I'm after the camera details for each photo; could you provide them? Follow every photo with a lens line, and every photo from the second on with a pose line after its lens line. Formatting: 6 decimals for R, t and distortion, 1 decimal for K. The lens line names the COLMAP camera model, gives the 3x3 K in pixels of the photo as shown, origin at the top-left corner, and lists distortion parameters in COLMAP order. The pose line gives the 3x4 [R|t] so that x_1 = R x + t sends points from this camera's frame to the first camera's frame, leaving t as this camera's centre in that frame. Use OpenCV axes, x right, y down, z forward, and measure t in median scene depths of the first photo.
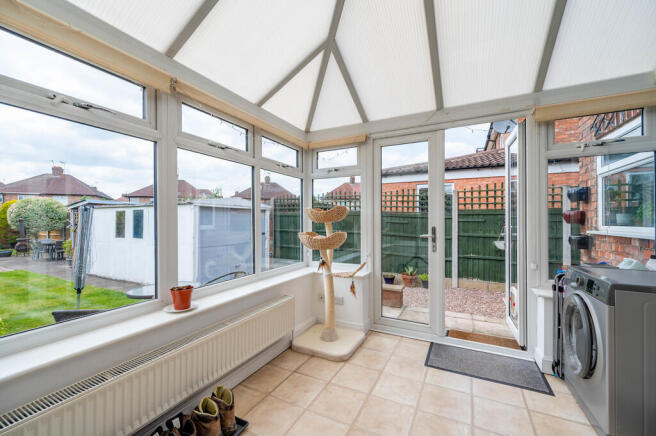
lens RADIAL K [[265.6, 0, 325.3], [0, 265.6, 222.4], [0, 0, 1]] dist [0.000491, 0.000054]
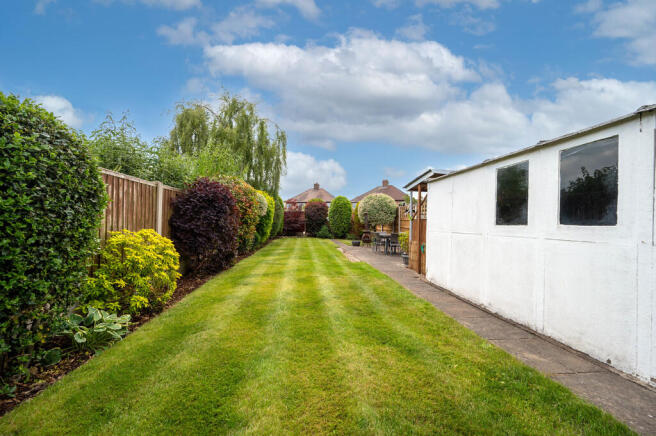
lens RADIAL K [[265.6, 0, 328.4], [0, 265.6, 215.0], [0, 0, 1]] dist [0.000491, 0.000054]
pose [[0.545407, -0.014816, -0.838040, -0.299714], [-0.018570, 0.999385, -0.029754, 0.031246], [0.837966, 0.031791, 0.544796, 0.264240]]
